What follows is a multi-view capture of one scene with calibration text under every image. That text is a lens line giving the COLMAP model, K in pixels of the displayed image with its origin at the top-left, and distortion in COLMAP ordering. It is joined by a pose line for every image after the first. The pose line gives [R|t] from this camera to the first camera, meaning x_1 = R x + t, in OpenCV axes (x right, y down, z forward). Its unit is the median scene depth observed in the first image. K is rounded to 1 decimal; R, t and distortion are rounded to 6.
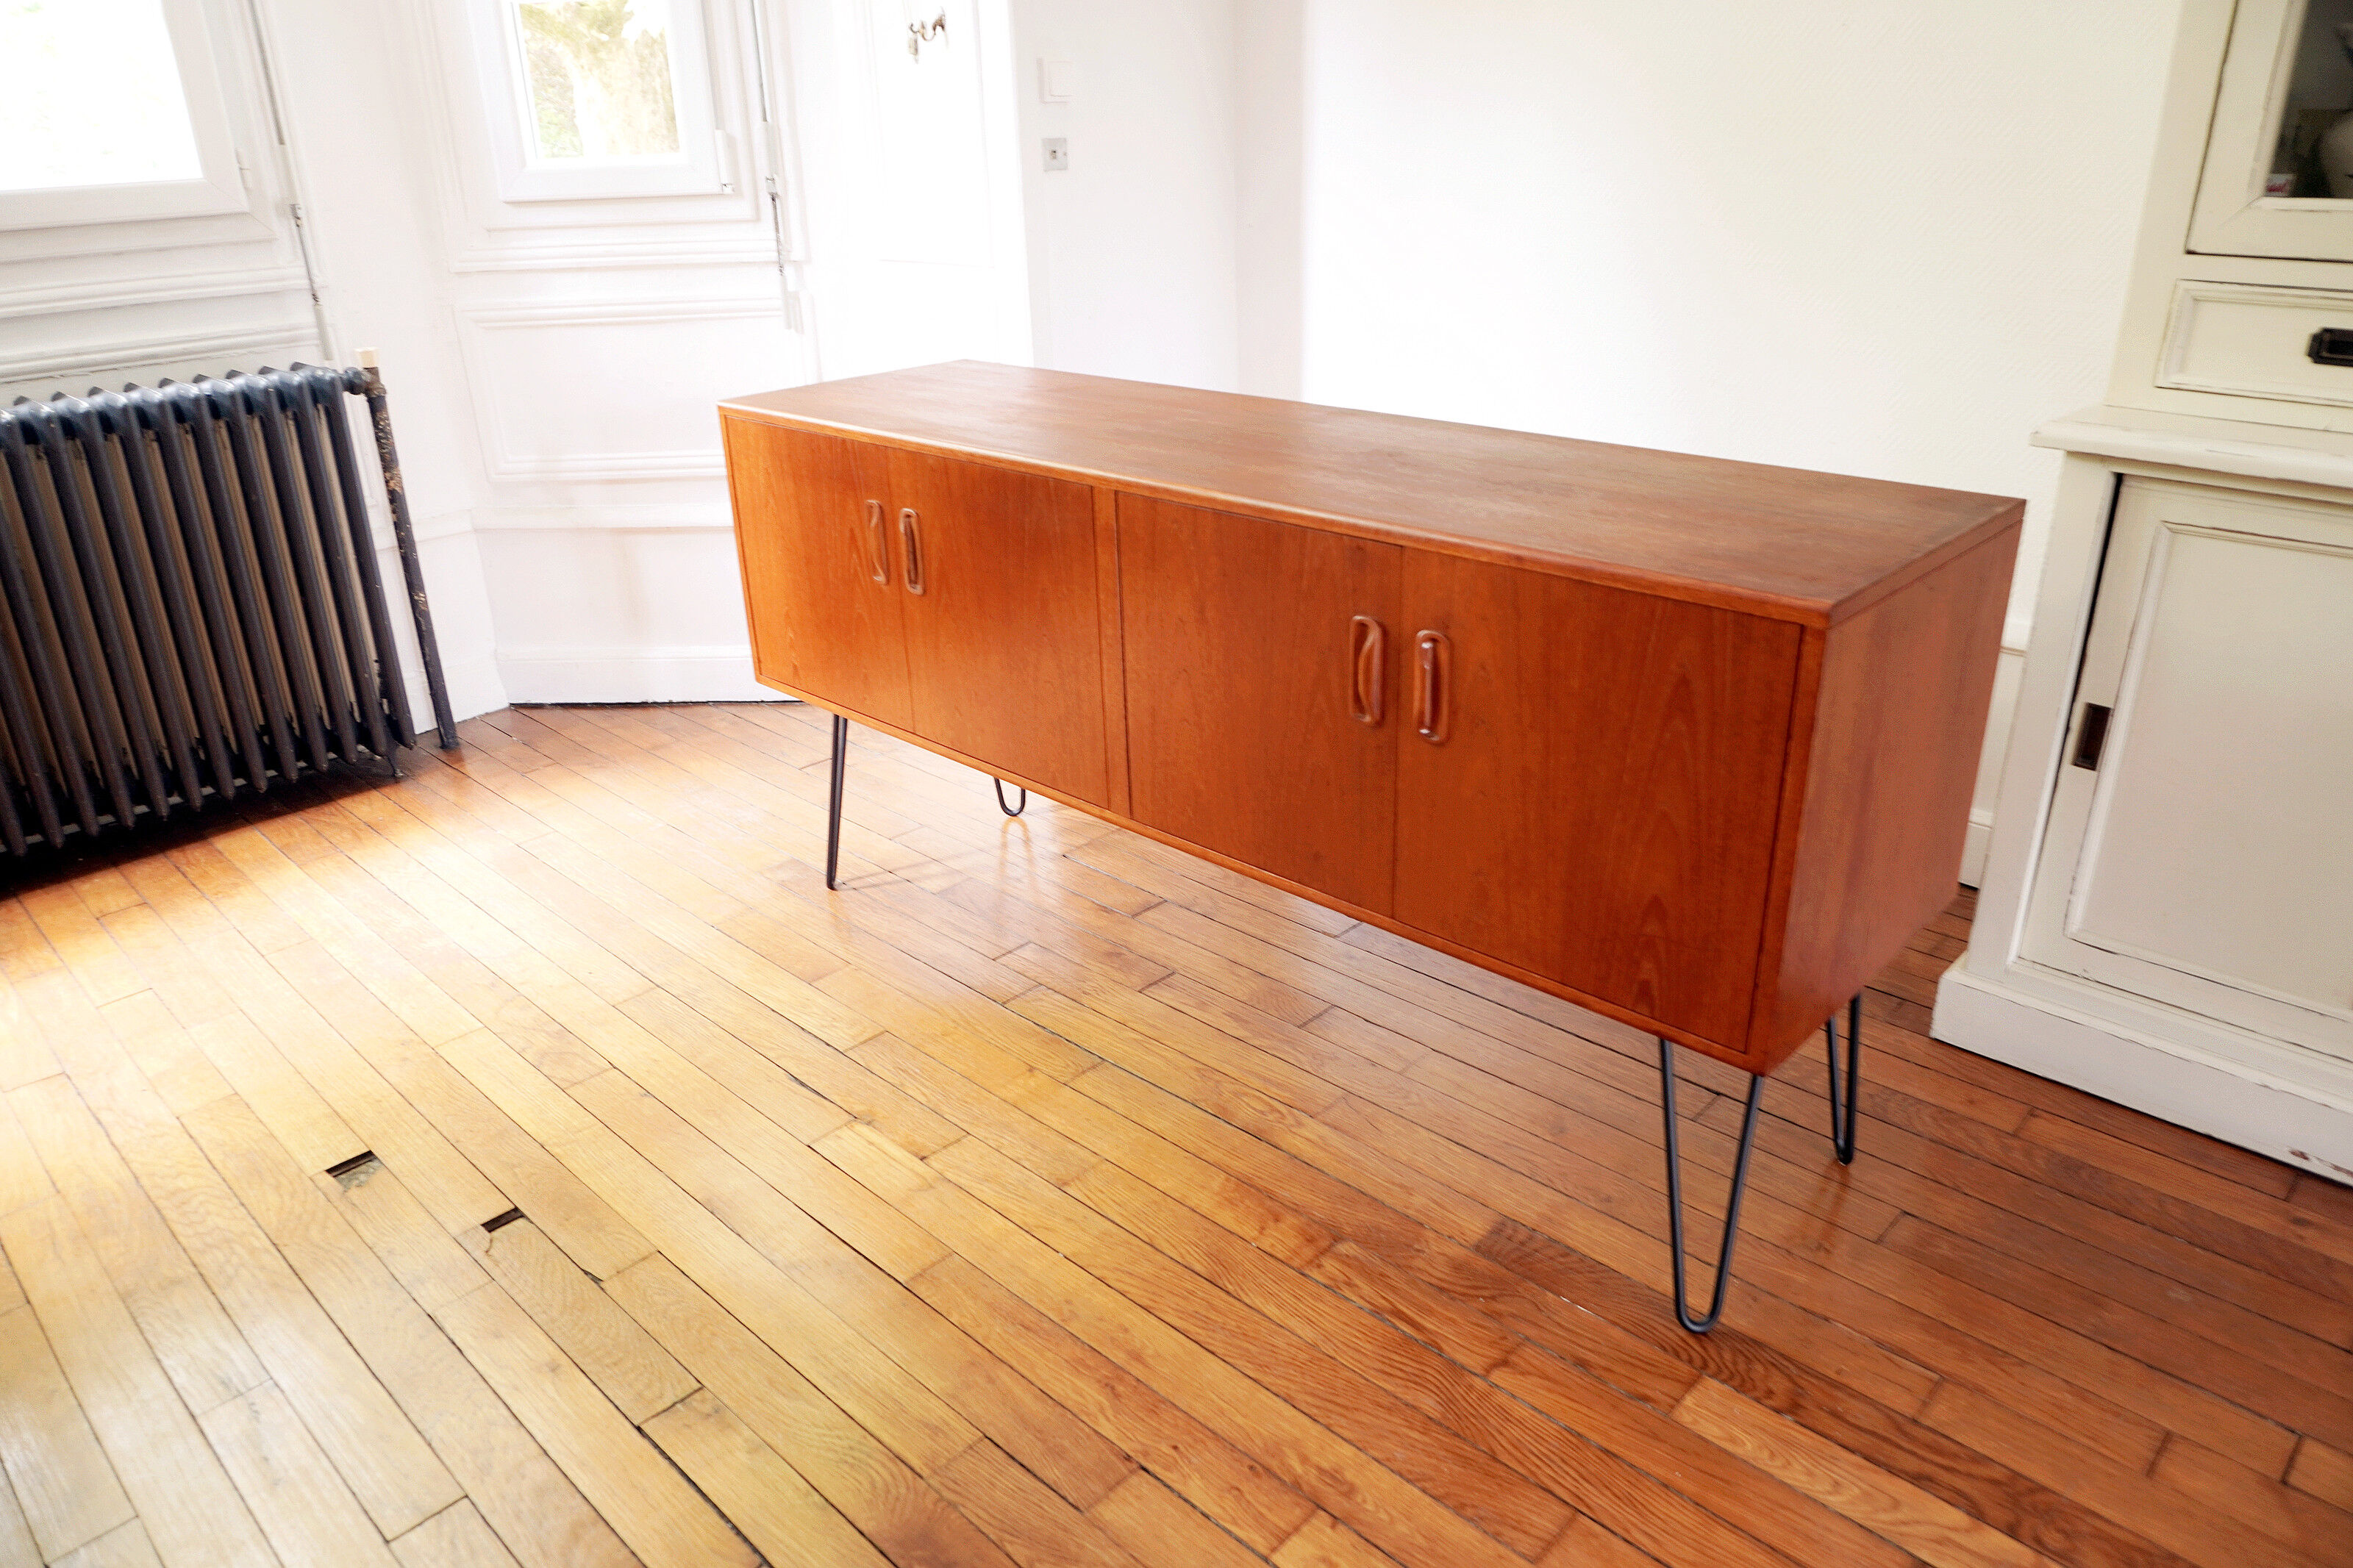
lens RADIAL K [[1573.0, 0, 1168.5], [0, 1573.0, 782.3], [0, 0, 1]] dist [-0.048173, 0.021299]
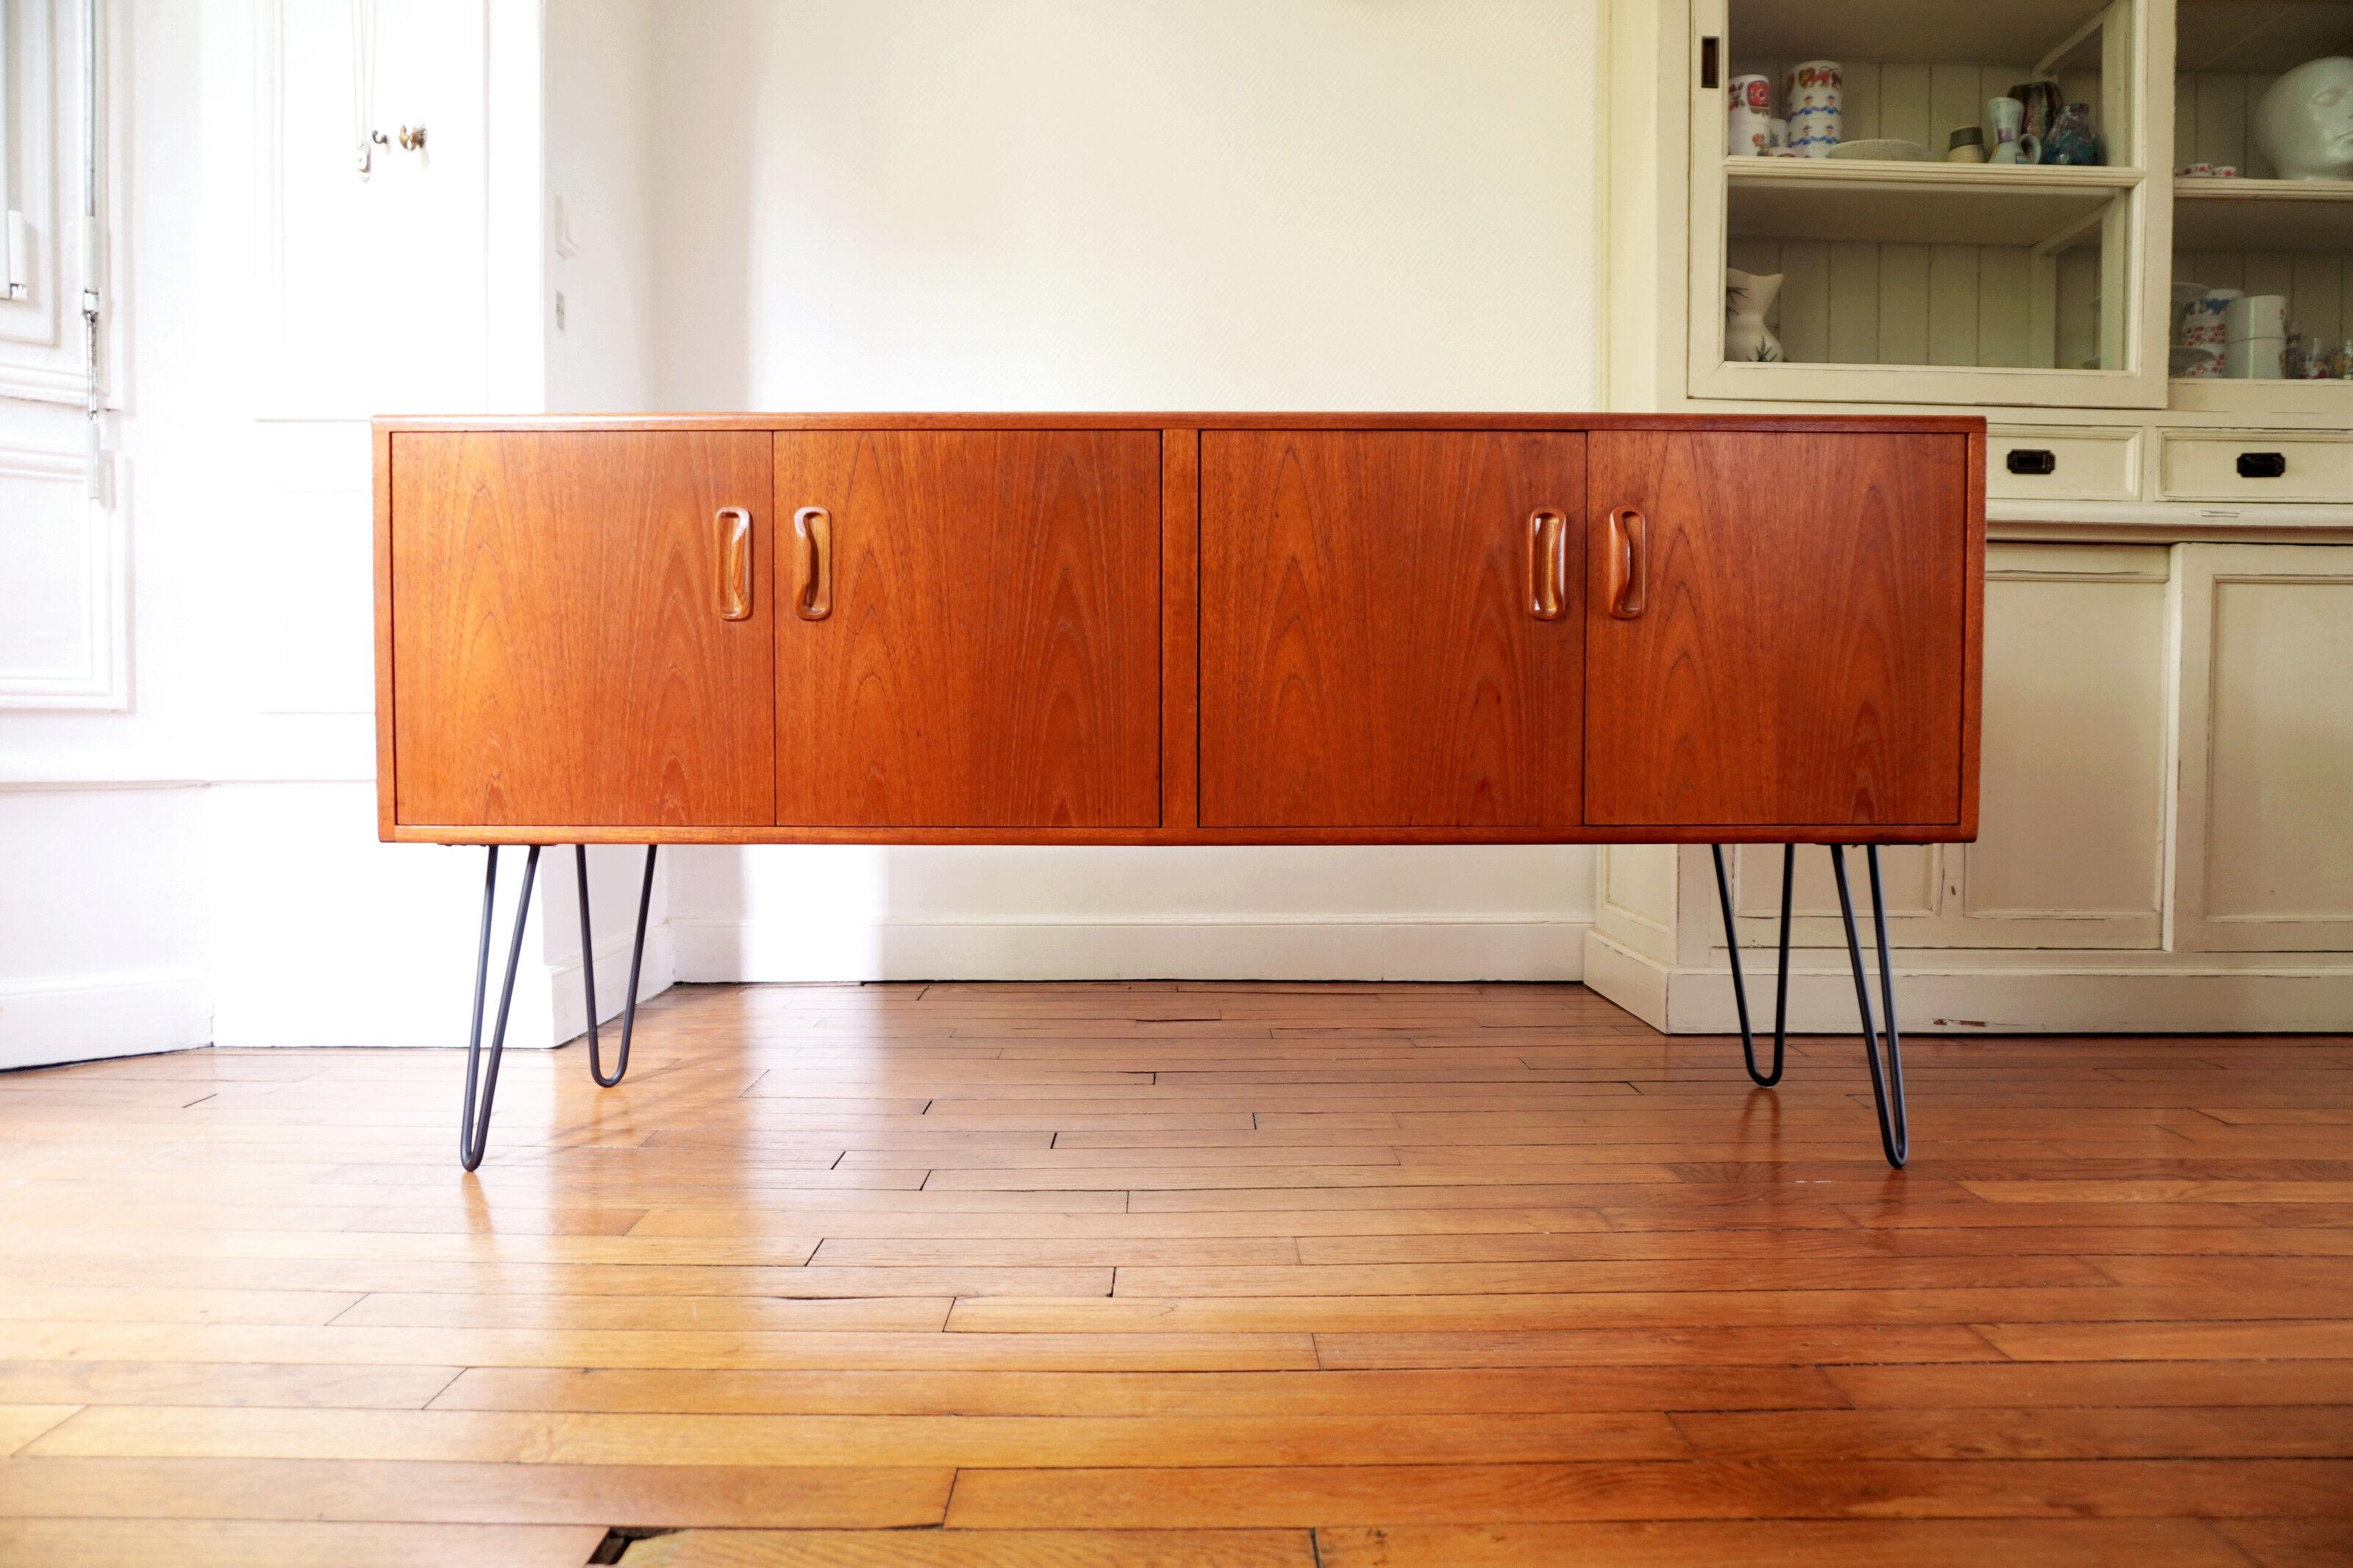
lens RADIAL K [[1573.0, 0, 1174.8], [0, 1573.0, 791.3], [0, 0, 1]] dist [-0.048173, 0.021299]
pose [[0.713745, -0.002398, 0.700402, -0.647534], [0.255653, 0.931891, -0.257333, 0.227691], [-0.652081, 0.362729, 0.665746, 0.459970]]
